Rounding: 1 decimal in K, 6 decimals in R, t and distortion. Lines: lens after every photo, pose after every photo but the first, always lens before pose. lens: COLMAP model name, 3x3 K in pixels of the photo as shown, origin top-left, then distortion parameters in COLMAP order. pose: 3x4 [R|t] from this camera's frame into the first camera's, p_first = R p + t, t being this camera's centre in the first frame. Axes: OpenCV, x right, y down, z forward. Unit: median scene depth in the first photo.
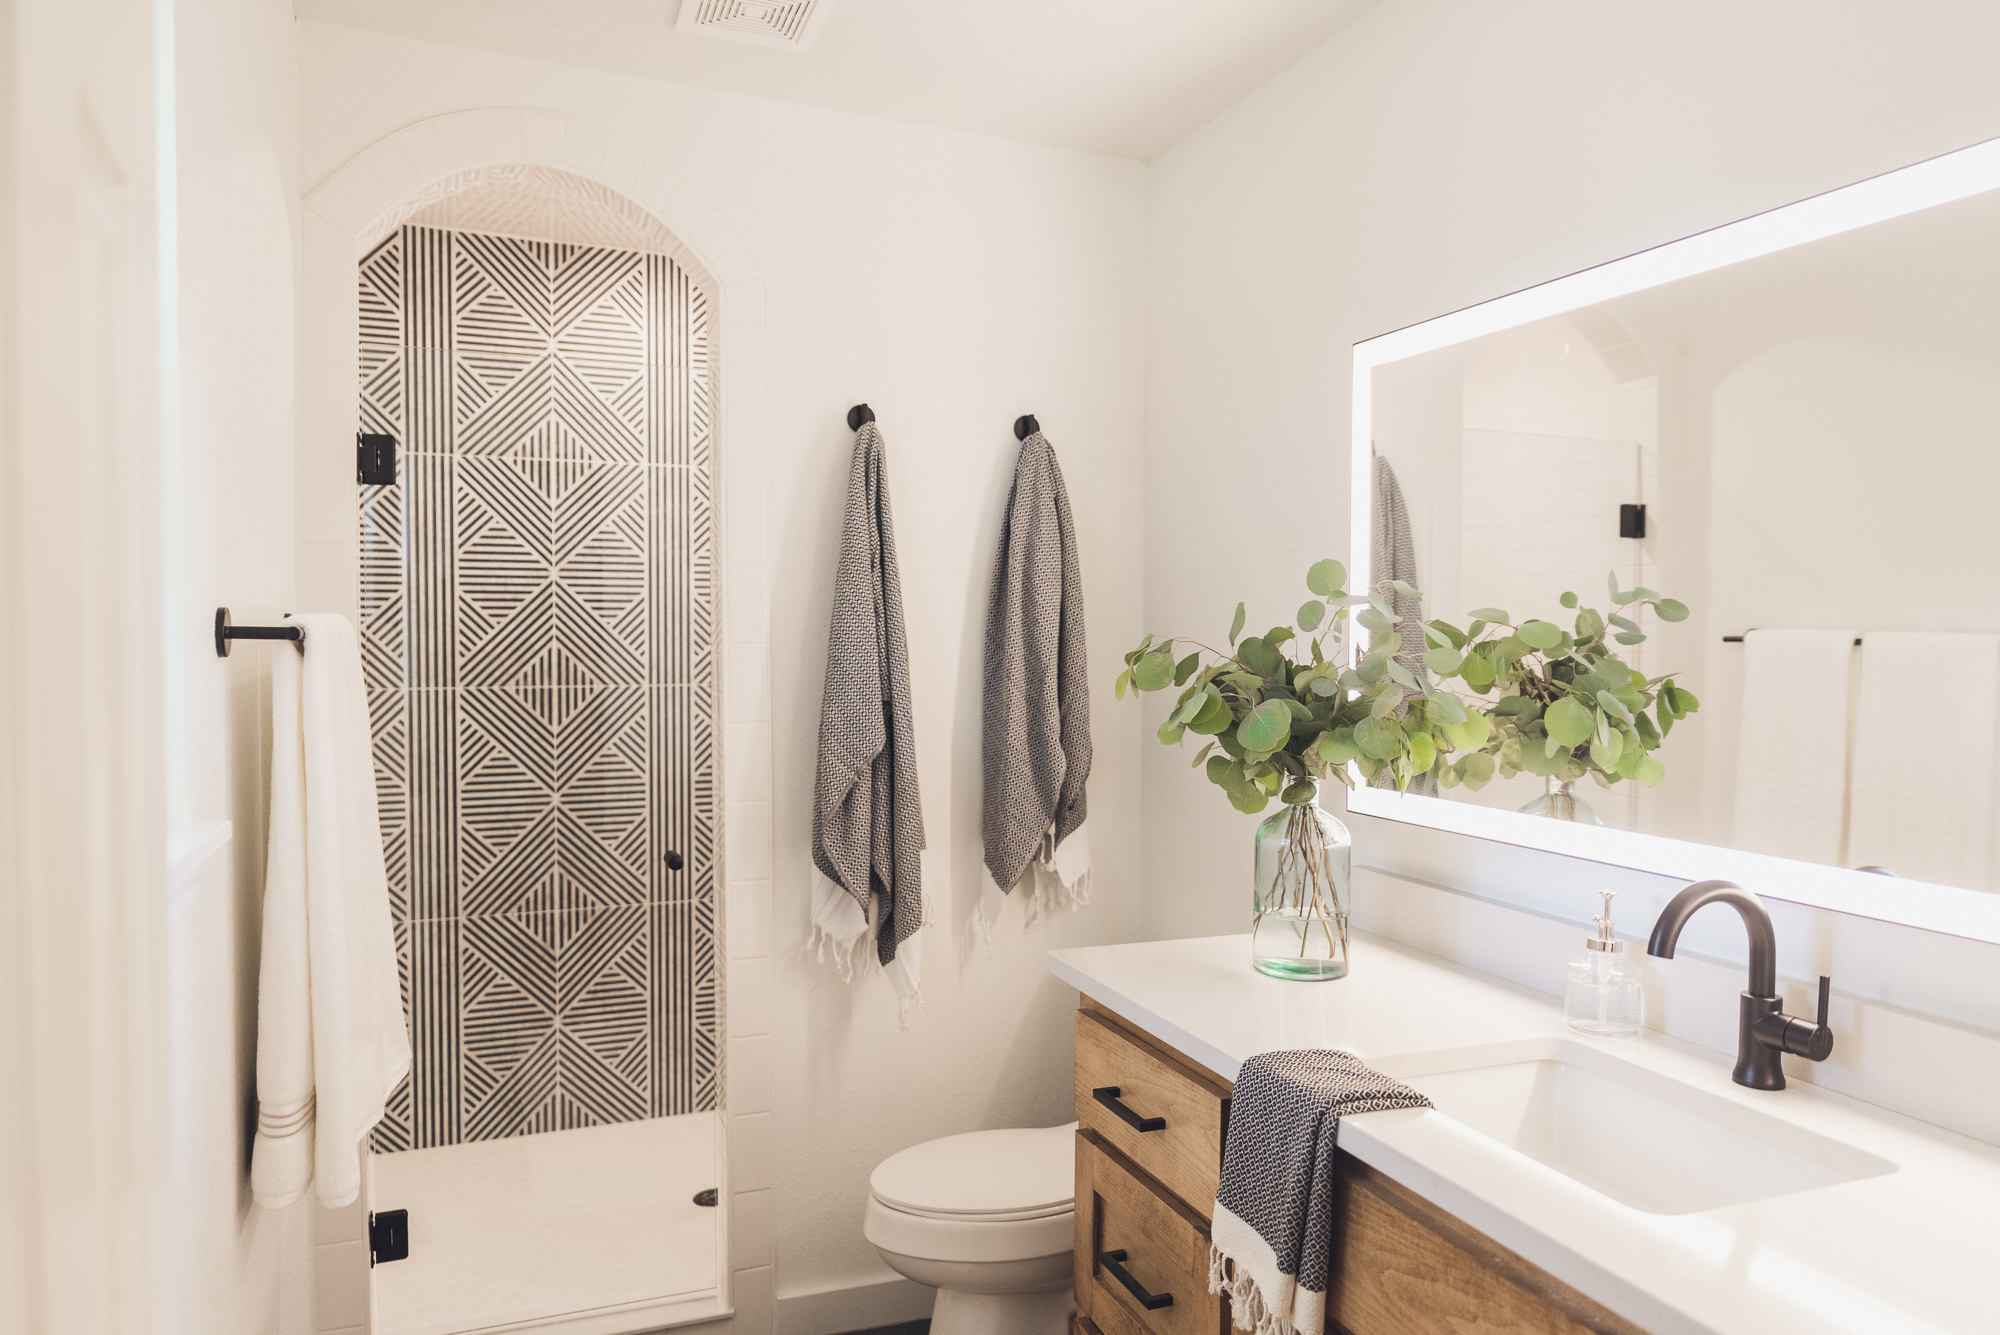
lens RADIAL K [[1348.3, 0, 985.5], [0, 1348.3, 666.8], [0, 0, 1]] dist [0.002388, -0.003491]
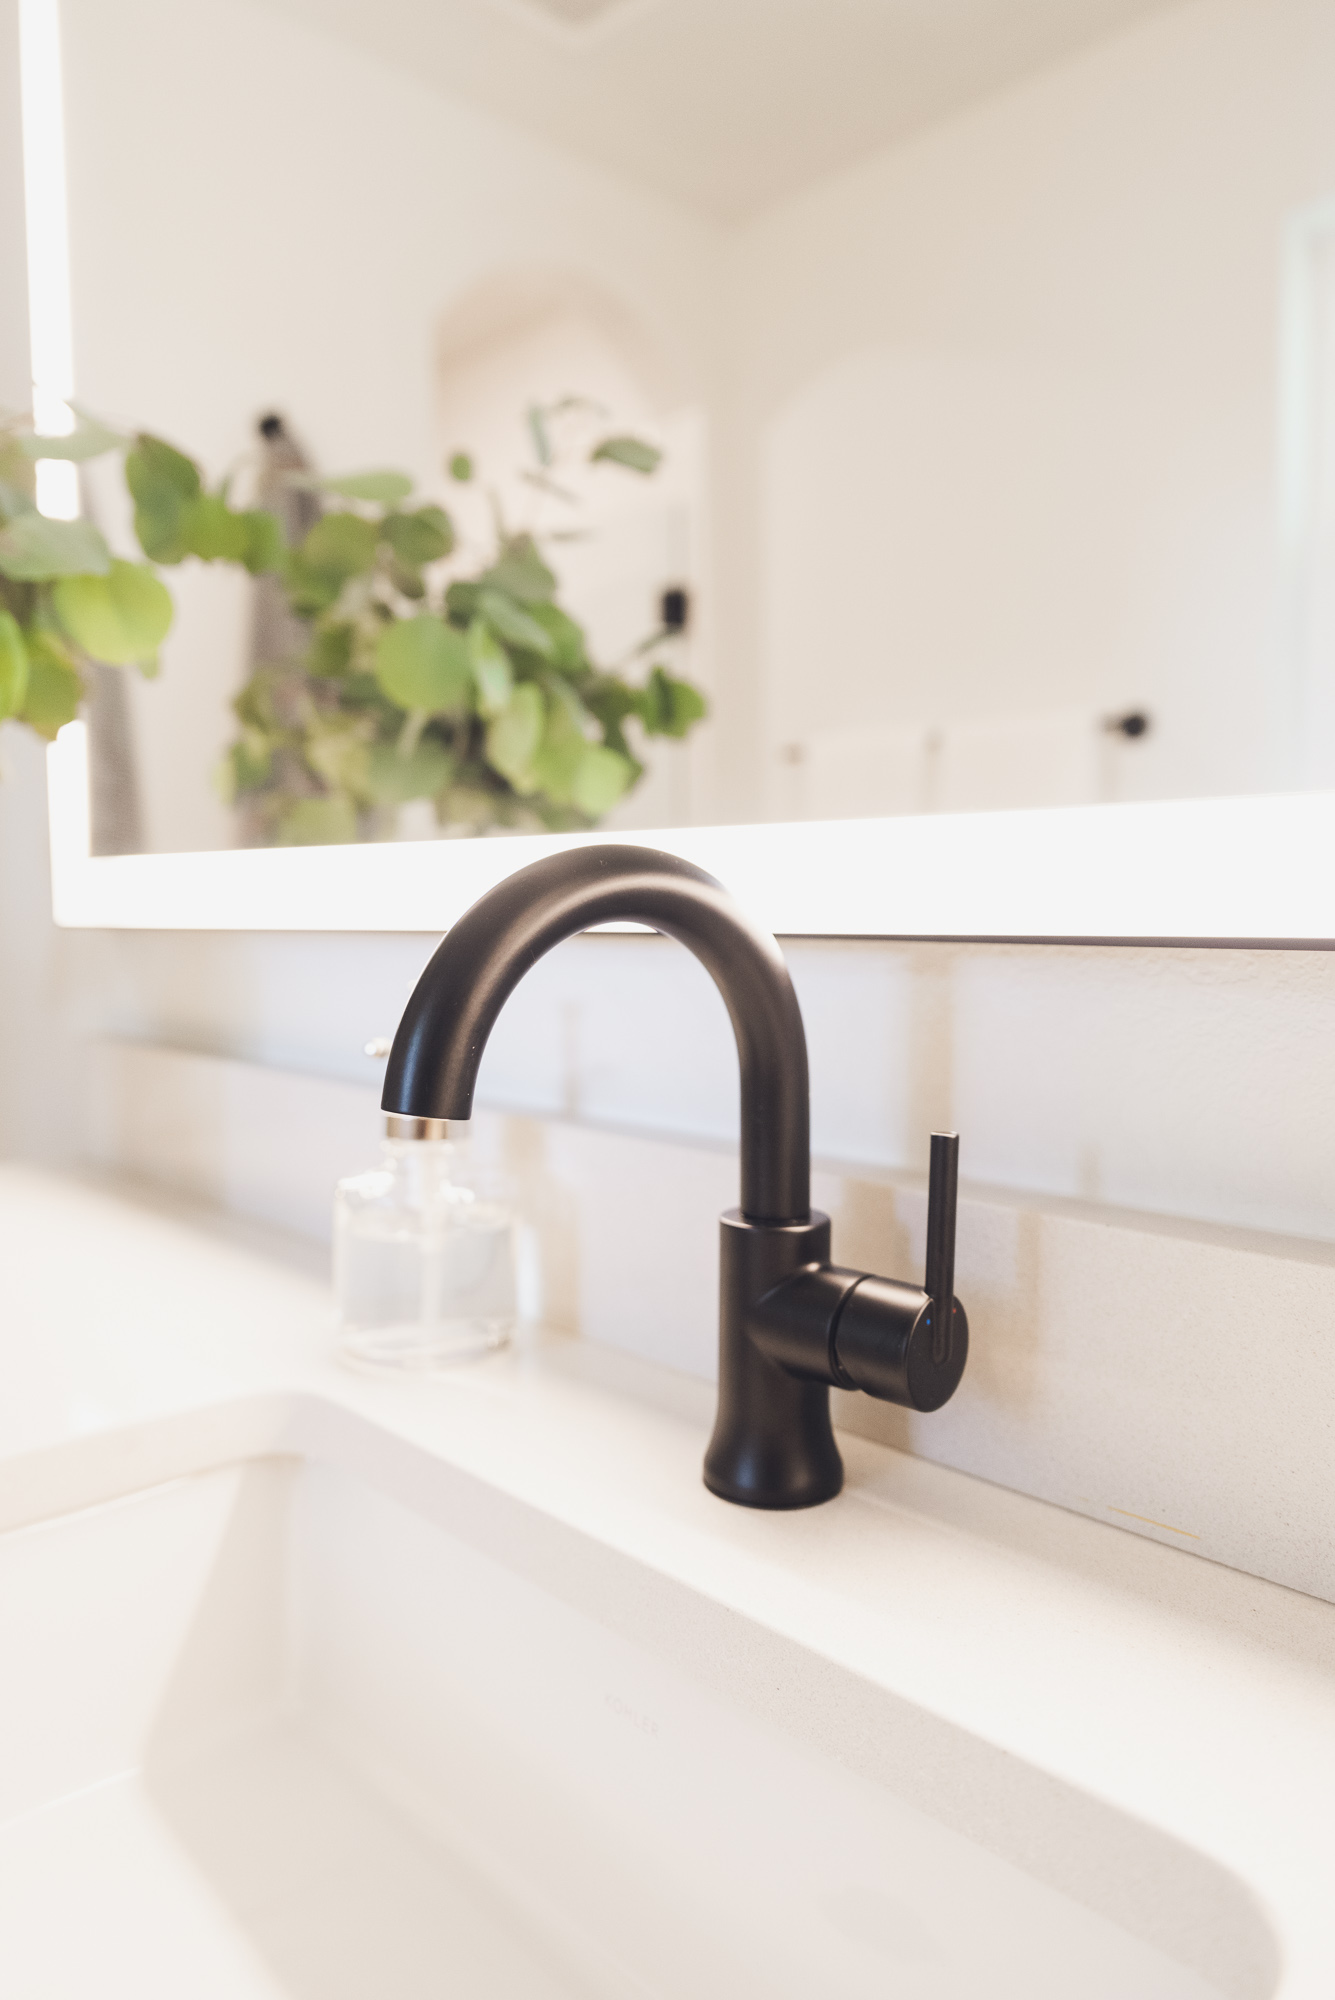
lens RADIAL K [[1348.3, 0, 659.8], [0, 1348.3, 1008.1], [0, 0, 1]] dist [0.002388, -0.003491]
pose [[0.924718, -0.047531, 0.377673, 0.433702], [0.026998, 0.997864, 0.059482, 0.174796], [-0.379694, -0.044808, 0.924027, 0.719447]]
